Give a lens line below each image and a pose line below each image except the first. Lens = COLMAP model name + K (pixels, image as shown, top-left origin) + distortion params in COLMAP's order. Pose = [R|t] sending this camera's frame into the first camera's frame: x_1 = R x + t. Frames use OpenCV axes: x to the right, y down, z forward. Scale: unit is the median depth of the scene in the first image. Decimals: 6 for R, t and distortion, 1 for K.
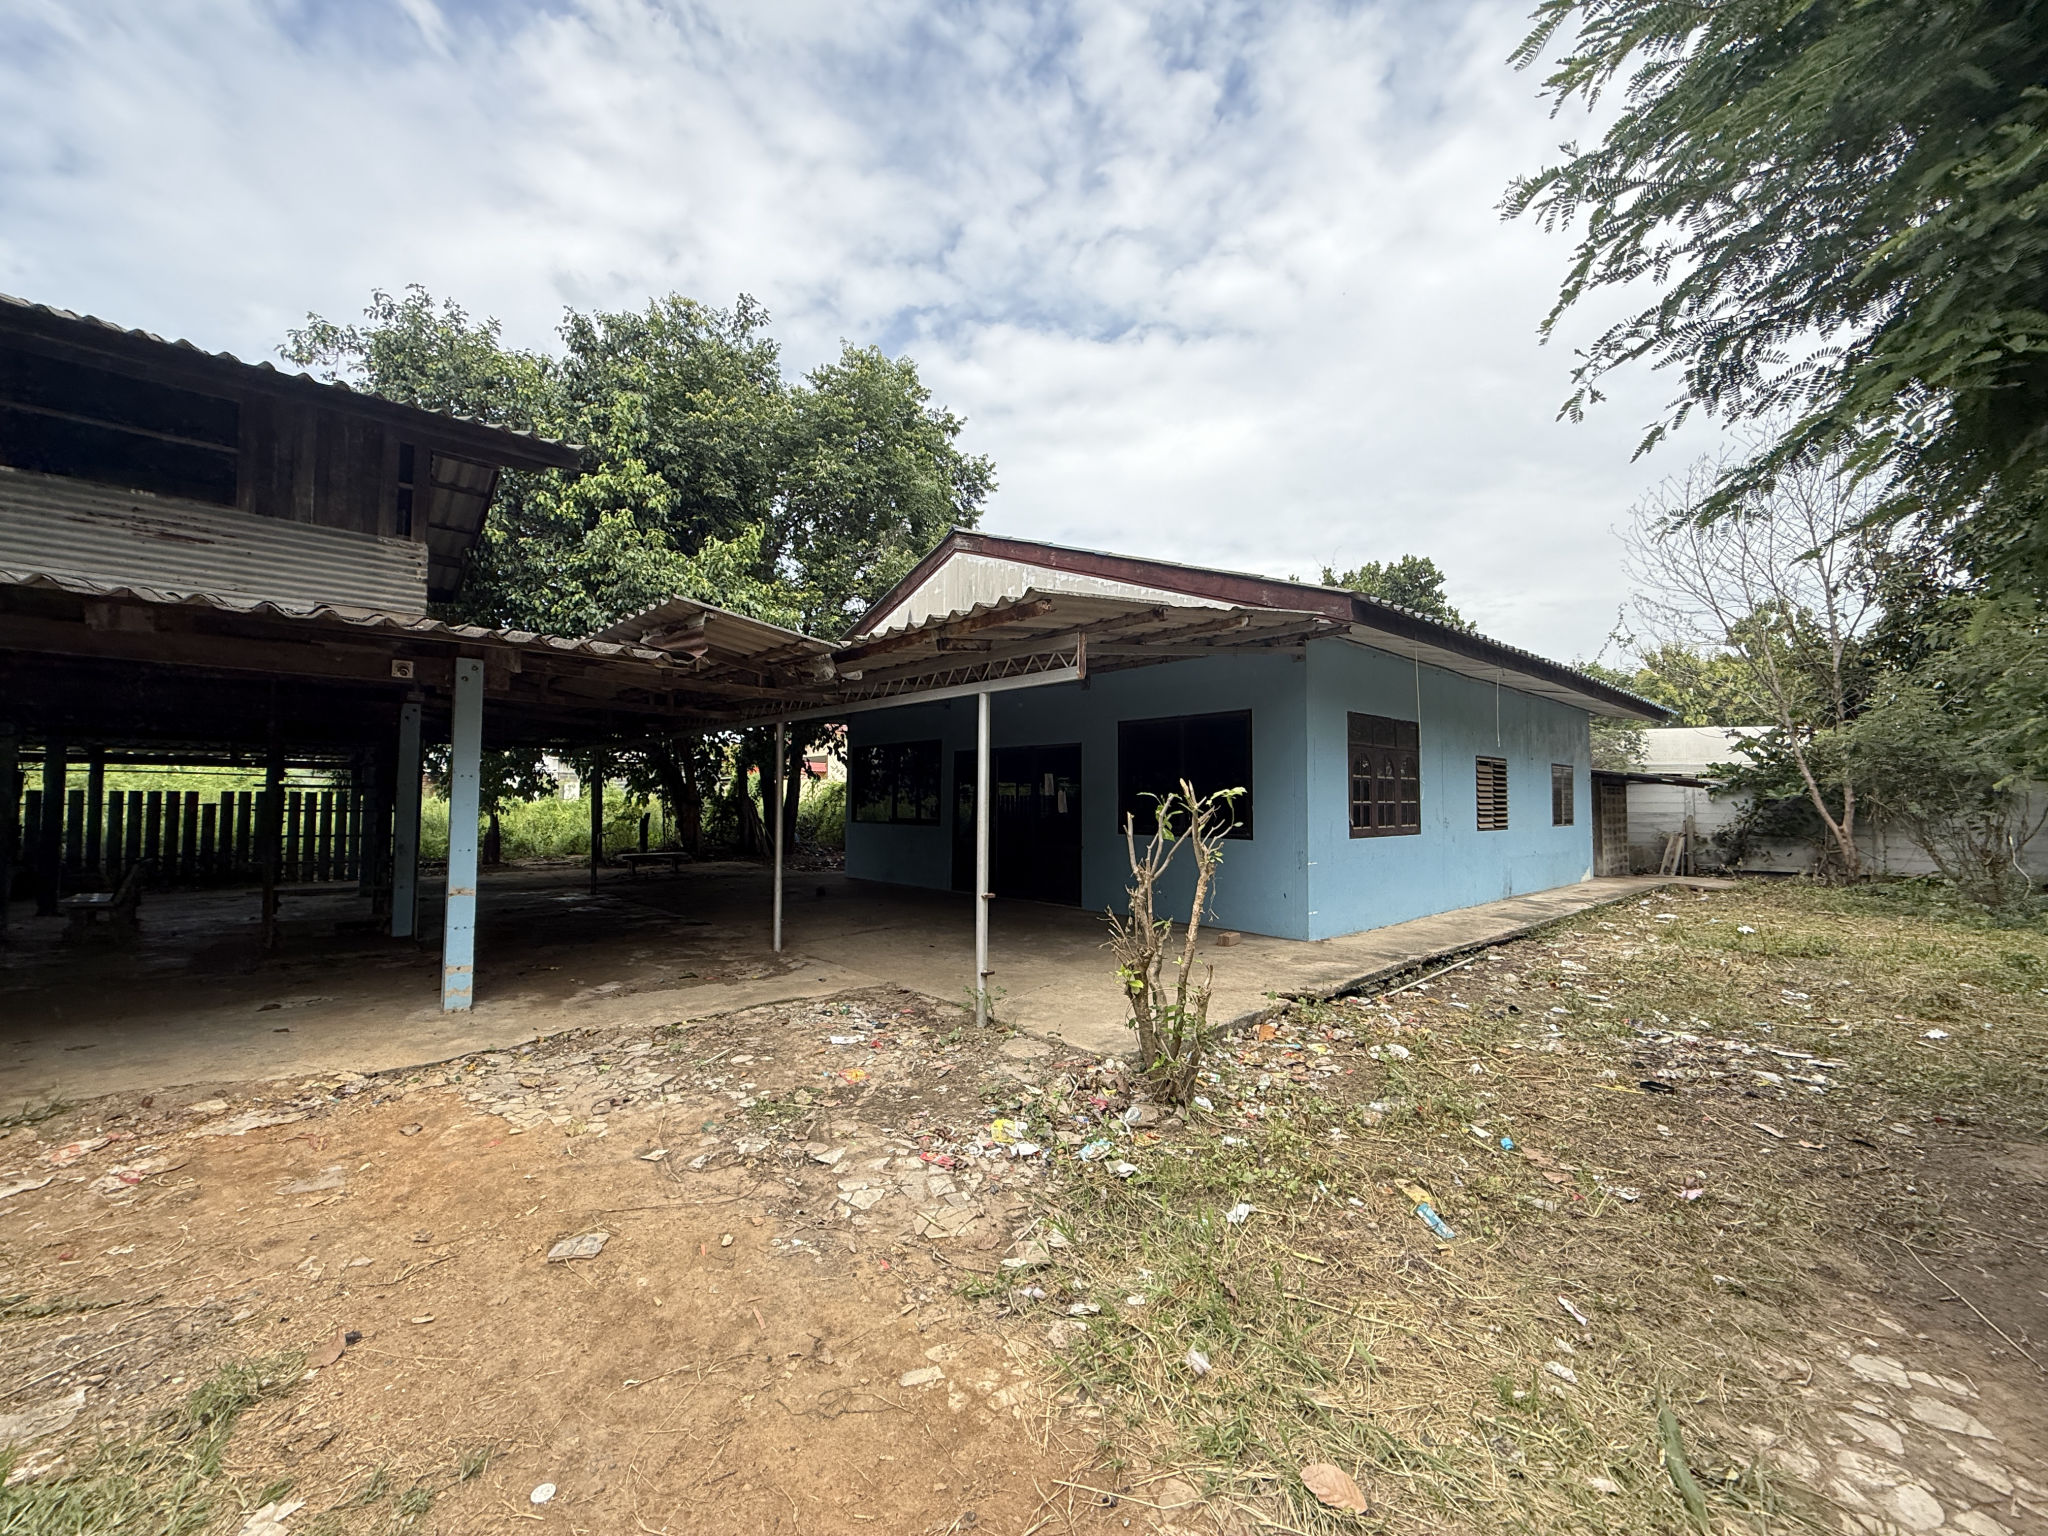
lens RADIAL K [[808.3, 0, 1009.4], [0, 808.3, 760.9], [0, 0, 1]] dist [0.008692, -0.001920]
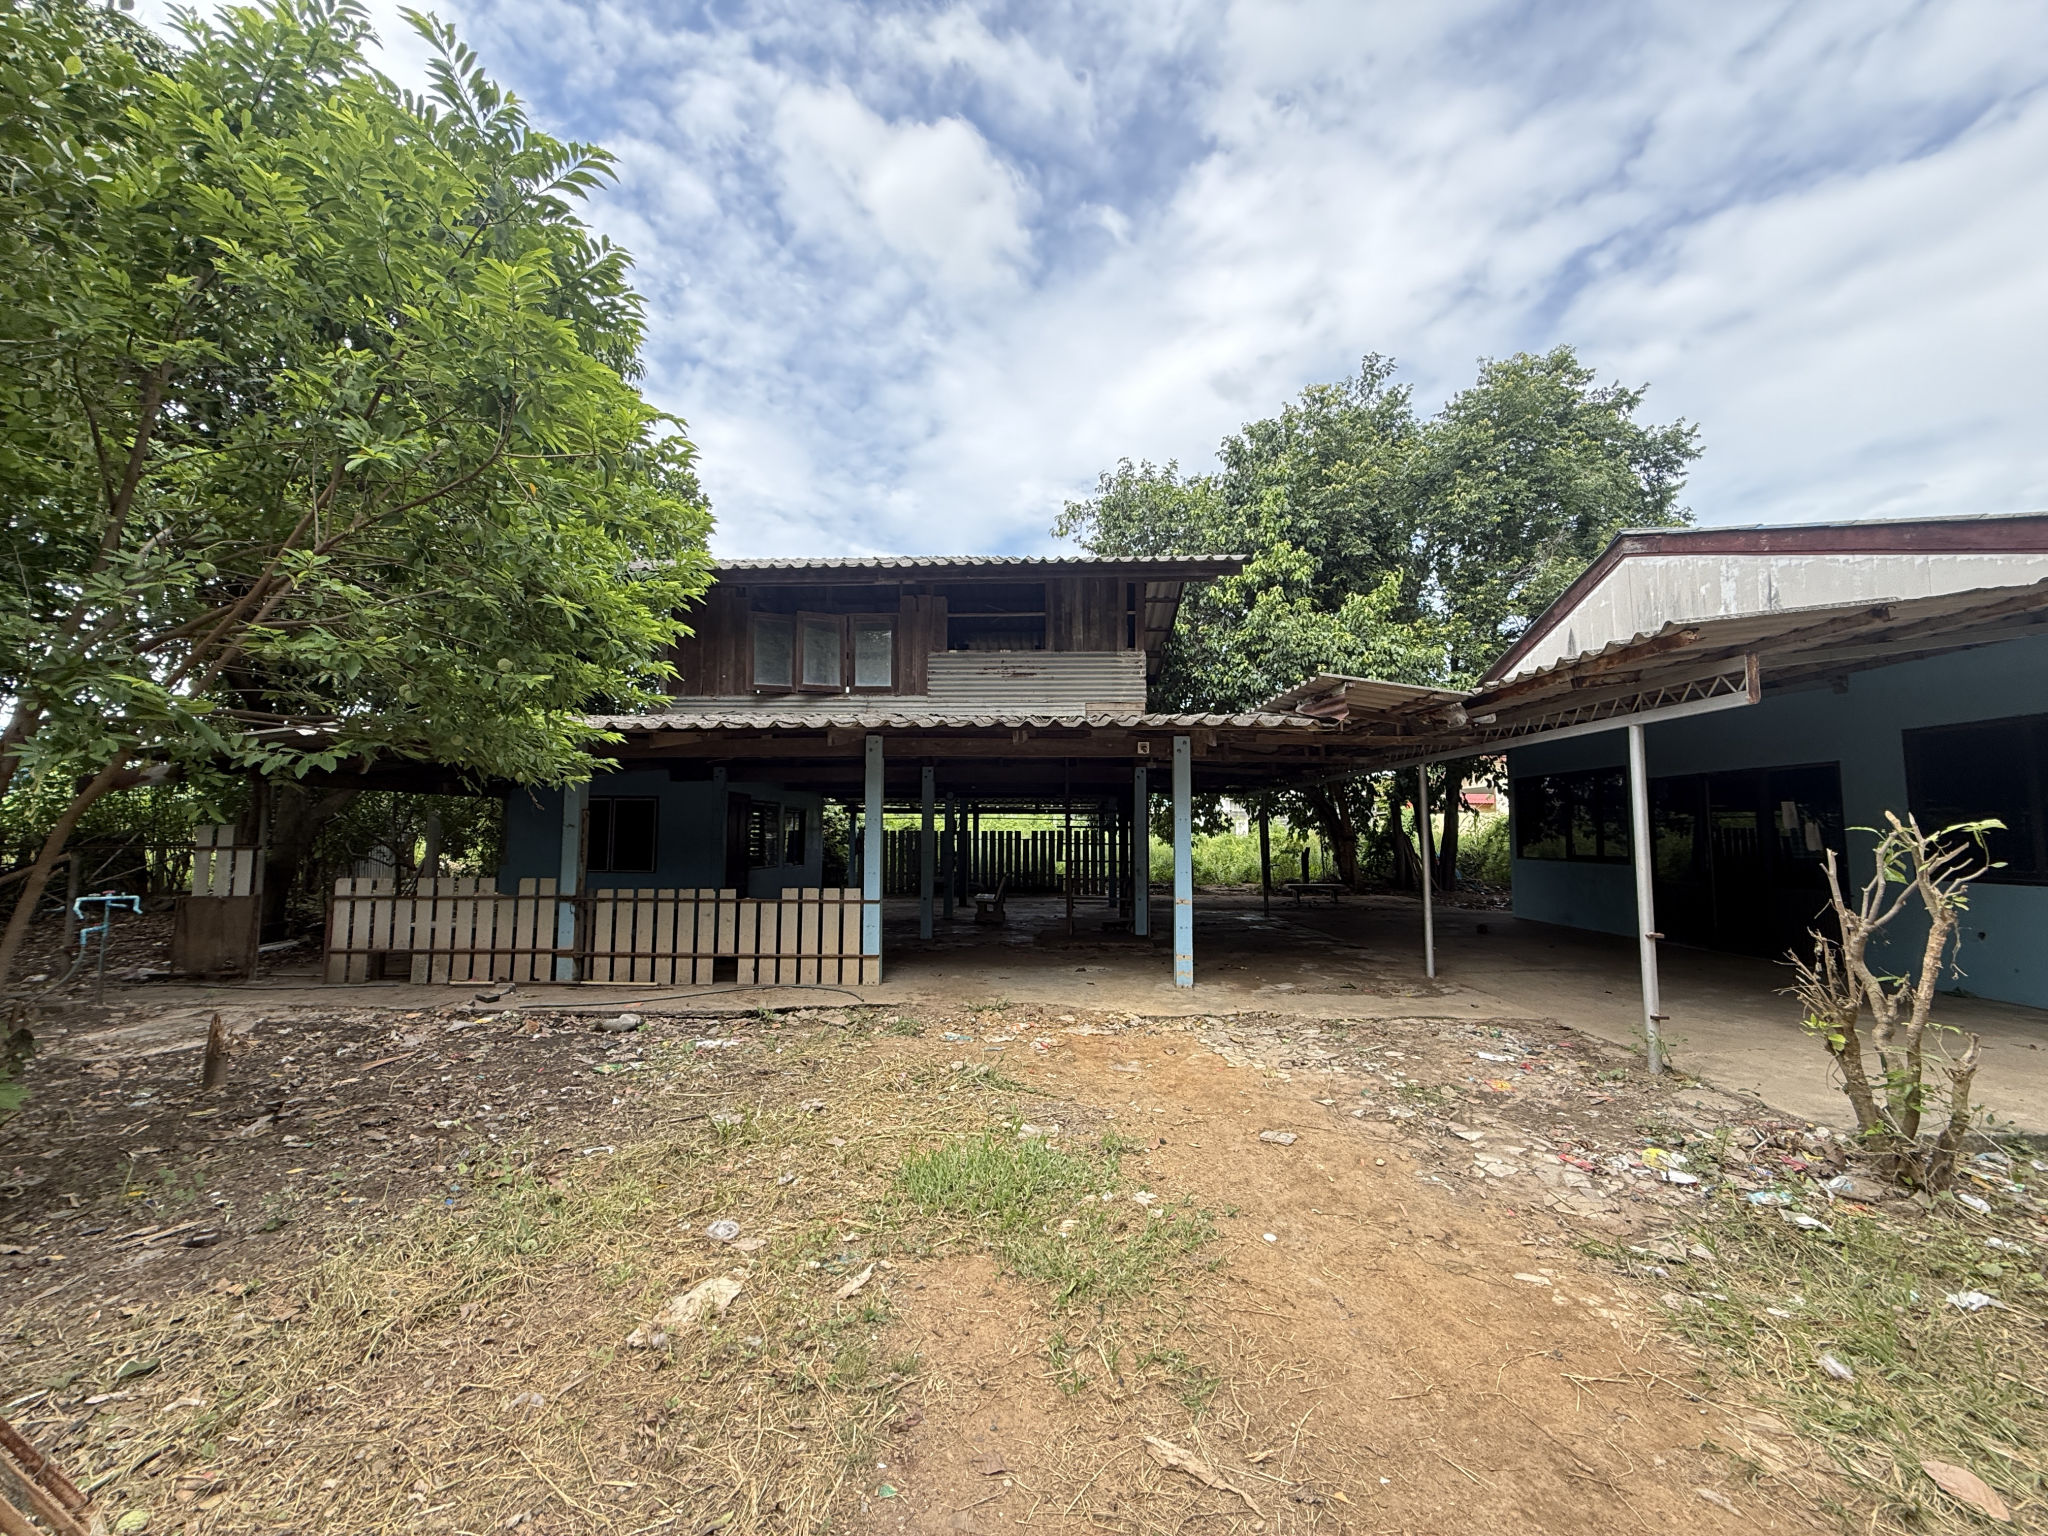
lens RADIAL K [[808.3, 0, 1032.7], [0, 808.3, 771.6], [0, 0, 1]] dist [0.008692, -0.001920]
pose [[0.734398, -0.056383, -0.676373, 0.066450], [0.035696, 0.998373, -0.044467, -0.007953], [0.677780, 0.008513, 0.735216, -0.146740]]
